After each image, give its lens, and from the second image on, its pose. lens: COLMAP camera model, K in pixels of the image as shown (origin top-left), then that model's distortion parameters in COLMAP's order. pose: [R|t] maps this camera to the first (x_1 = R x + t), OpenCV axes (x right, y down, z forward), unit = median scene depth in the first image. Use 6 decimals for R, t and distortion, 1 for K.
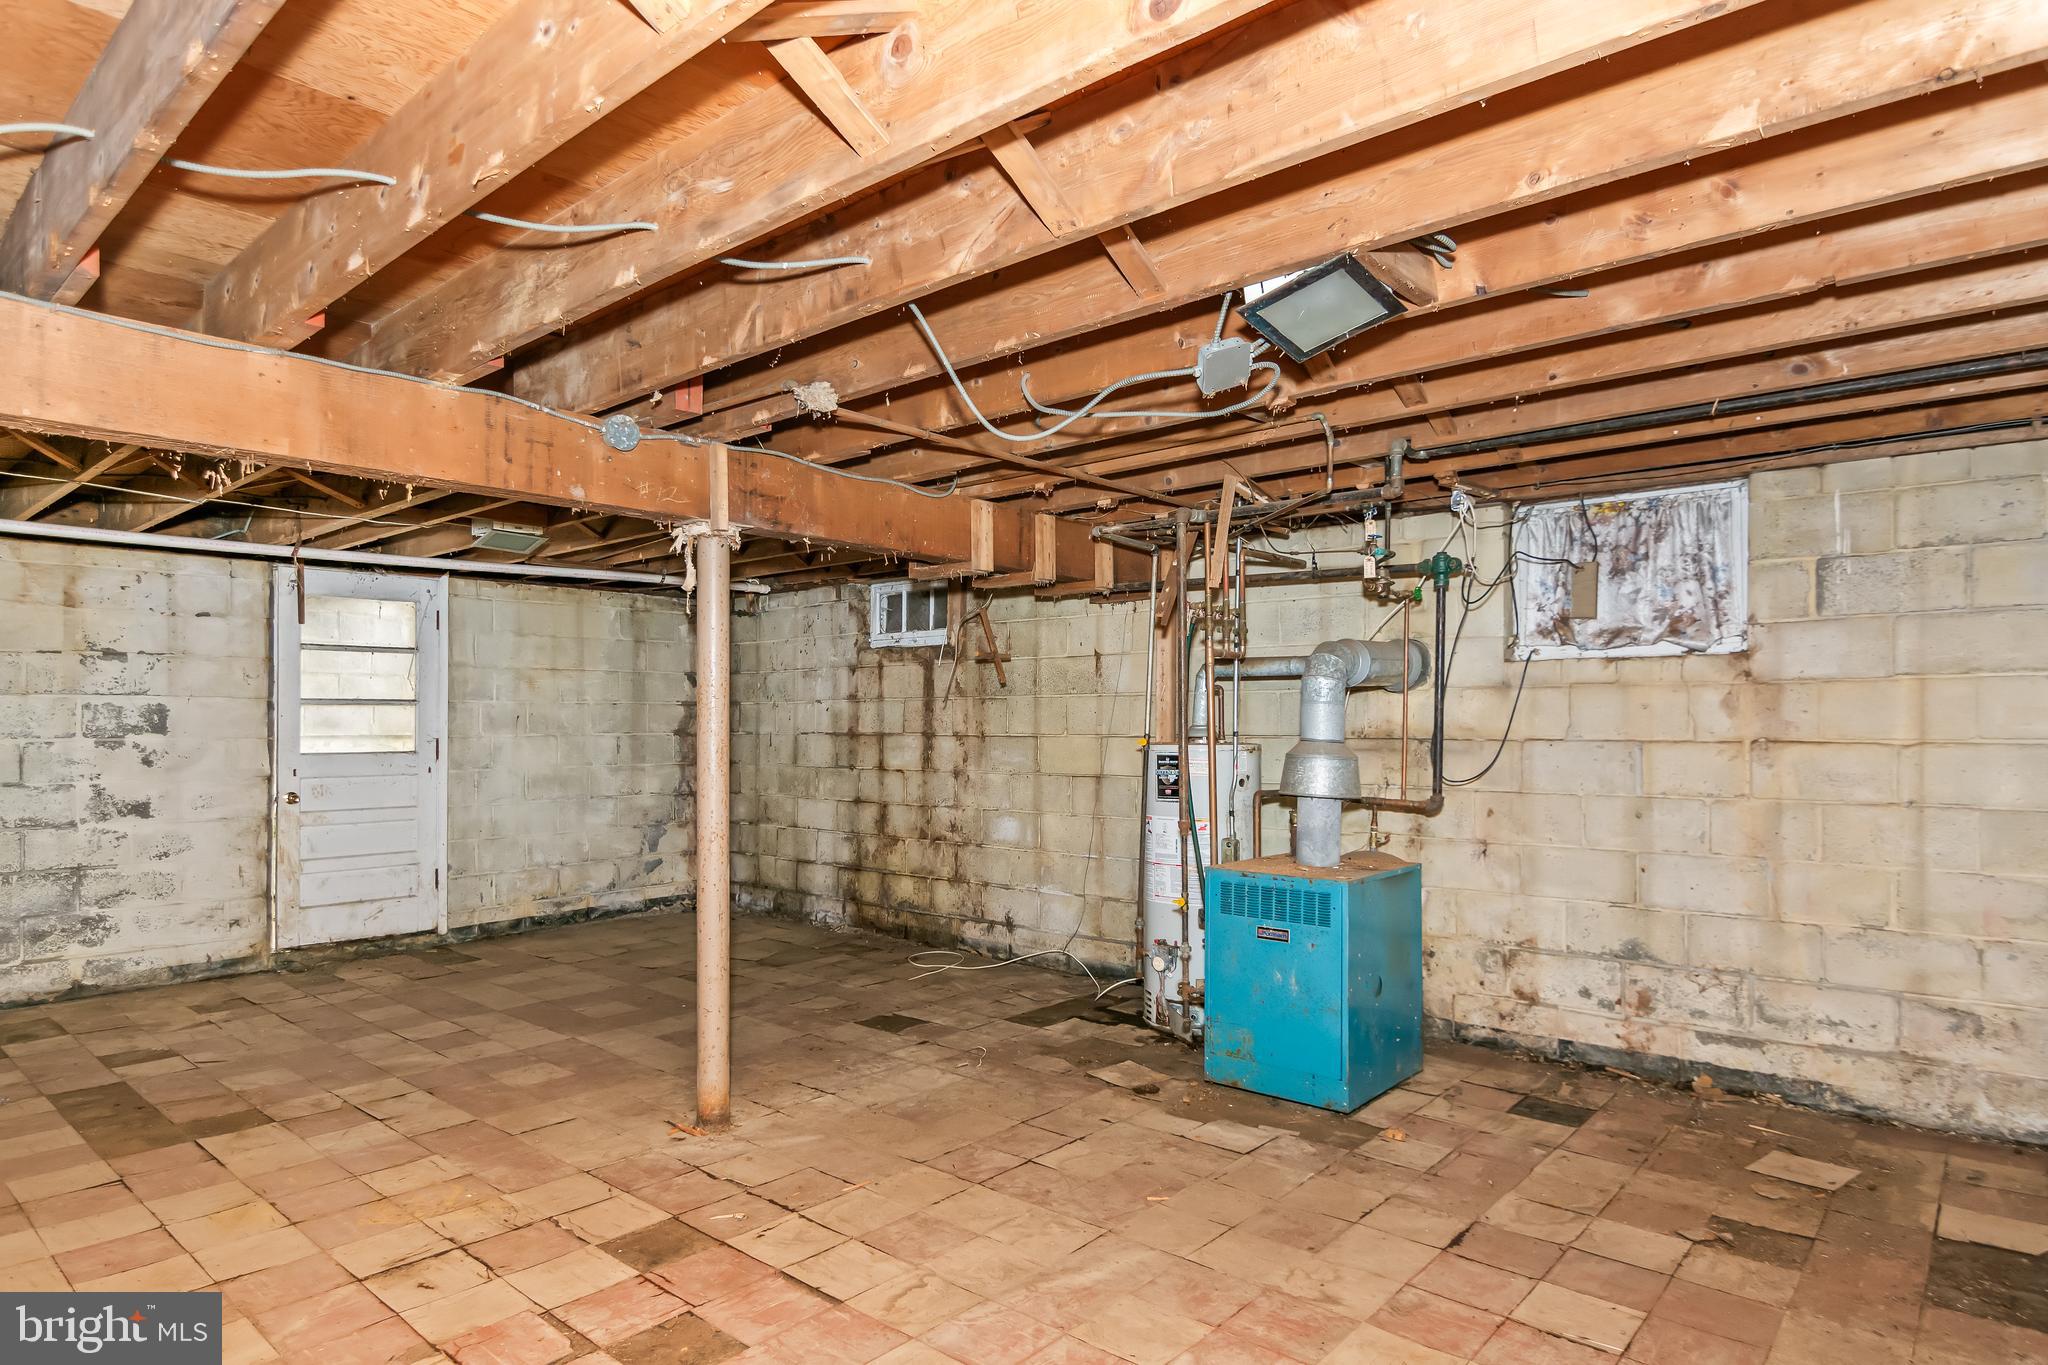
lens RADIAL K [[1171.3, 0, 1024.4], [0, 1171.3, 715.9], [0, 0, 1]] dist [0.000257, -0.000271]
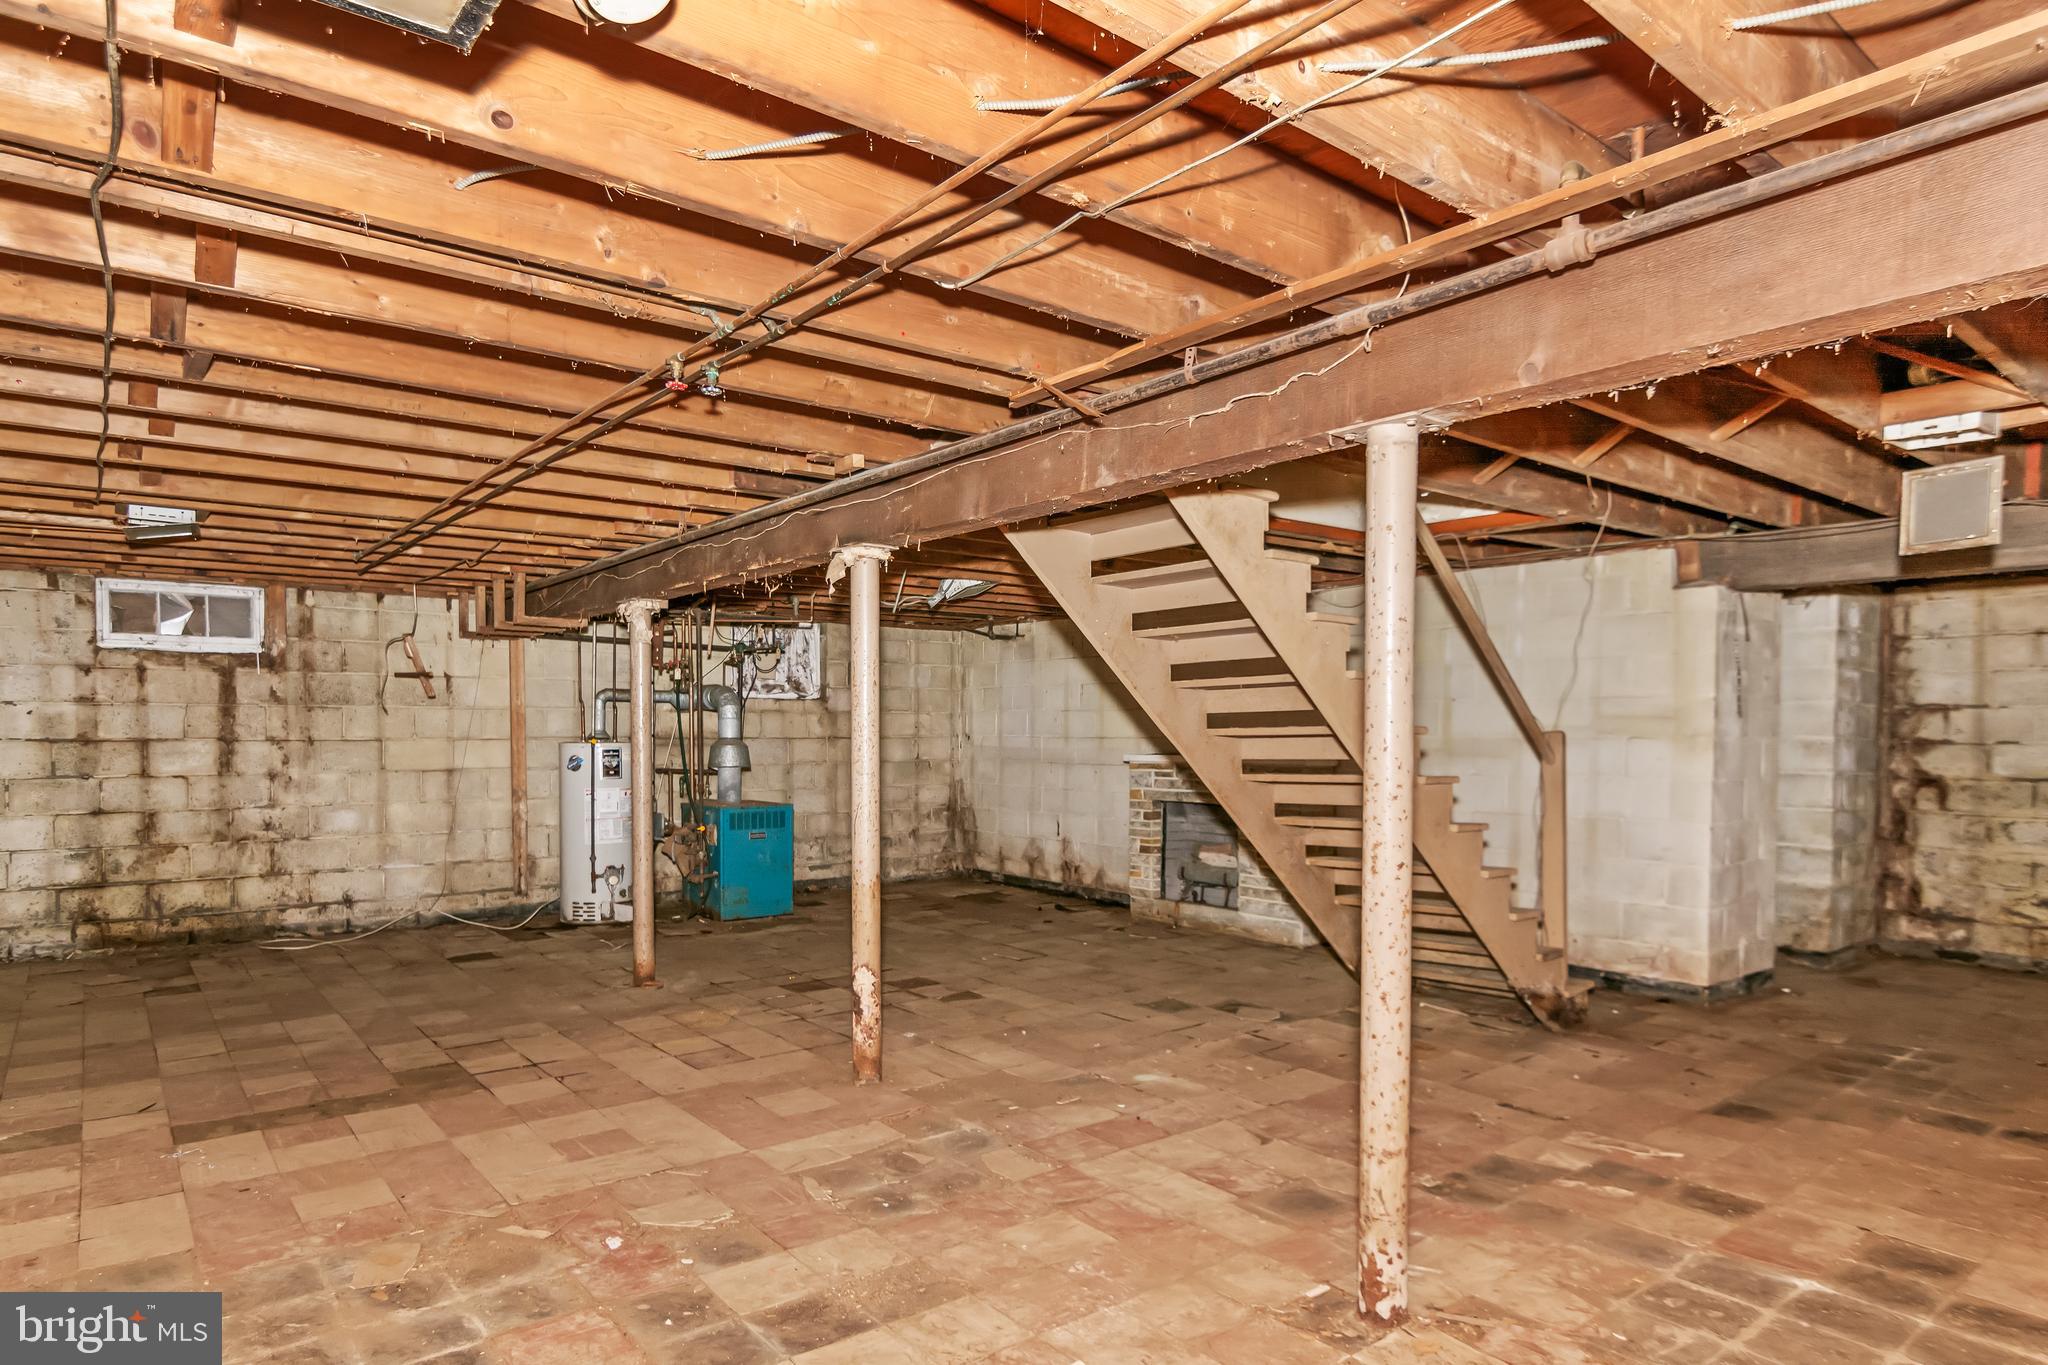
lens RADIAL K [[1178.8, 0, 1022.2], [0, 1178.8, 742.0], [0, 0, 1]] dist [0.018586, 0.000234]
pose [[0.170466, -0.009177, 0.985321, -1.028528], [-0.007752, 0.999913, 0.010654, 0.001459], [-0.985333, -0.009454, 0.170380, 0.135728]]
